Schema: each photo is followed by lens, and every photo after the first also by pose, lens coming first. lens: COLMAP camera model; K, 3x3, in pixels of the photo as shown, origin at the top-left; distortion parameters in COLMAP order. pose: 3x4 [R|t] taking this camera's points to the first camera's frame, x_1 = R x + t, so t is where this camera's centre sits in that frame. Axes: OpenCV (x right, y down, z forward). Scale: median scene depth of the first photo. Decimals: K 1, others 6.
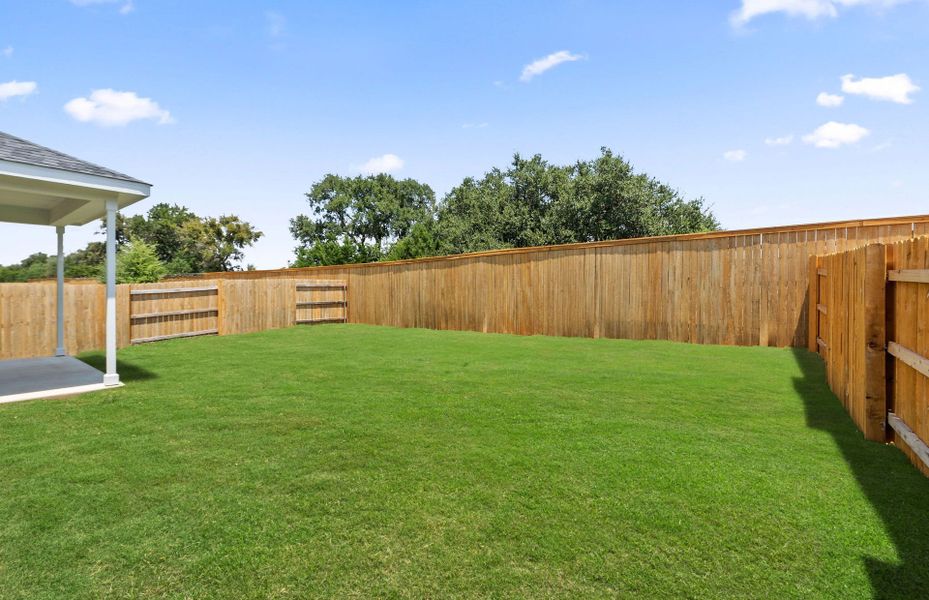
lens RADIAL K [[397.3, 0, 470.9], [0, 397.3, 292.4], [0, 0, 1]] dist [-0.002129, -0.000492]
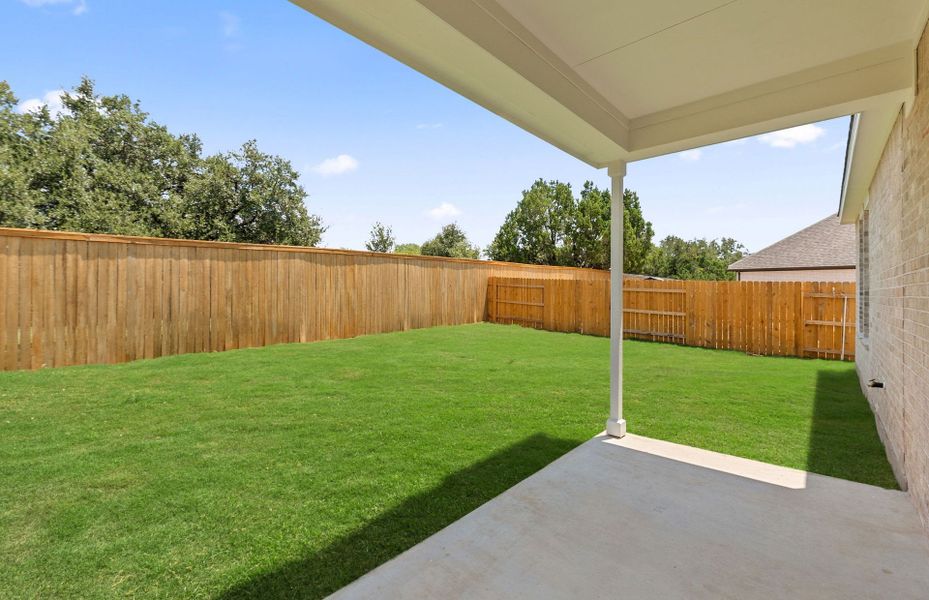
lens RADIAL K [[397.3, 0, 470.9], [0, 397.3, 292.4], [0, 0, 1]] dist [-0.002129, -0.000492]
pose [[0.097297, 0.007120, 0.995230, -0.776574], [0.010197, 0.999915, -0.008150, 0.004773], [-0.995203, 0.010942, 0.097216, 0.564667]]
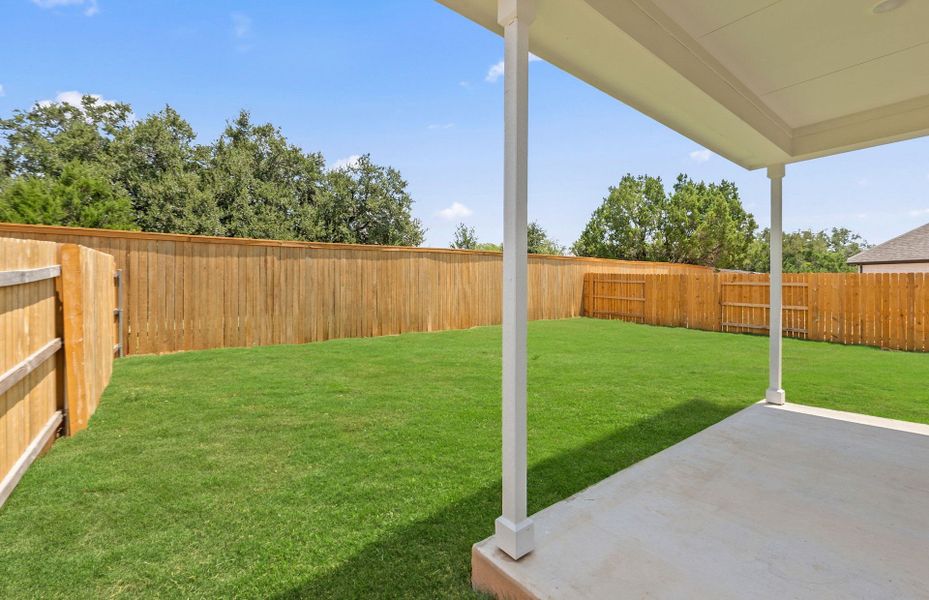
lens RADIAL K [[397.3, 0, 470.9], [0, 397.3, 292.4], [0, 0, 1]] dist [-0.002129, -0.000492]
pose [[0.266001, 0.004313, 0.963963, -0.871280], [0.013092, 0.999882, -0.008086, 0.015012], [-0.963884, 0.014771, 0.265913, 0.650085]]
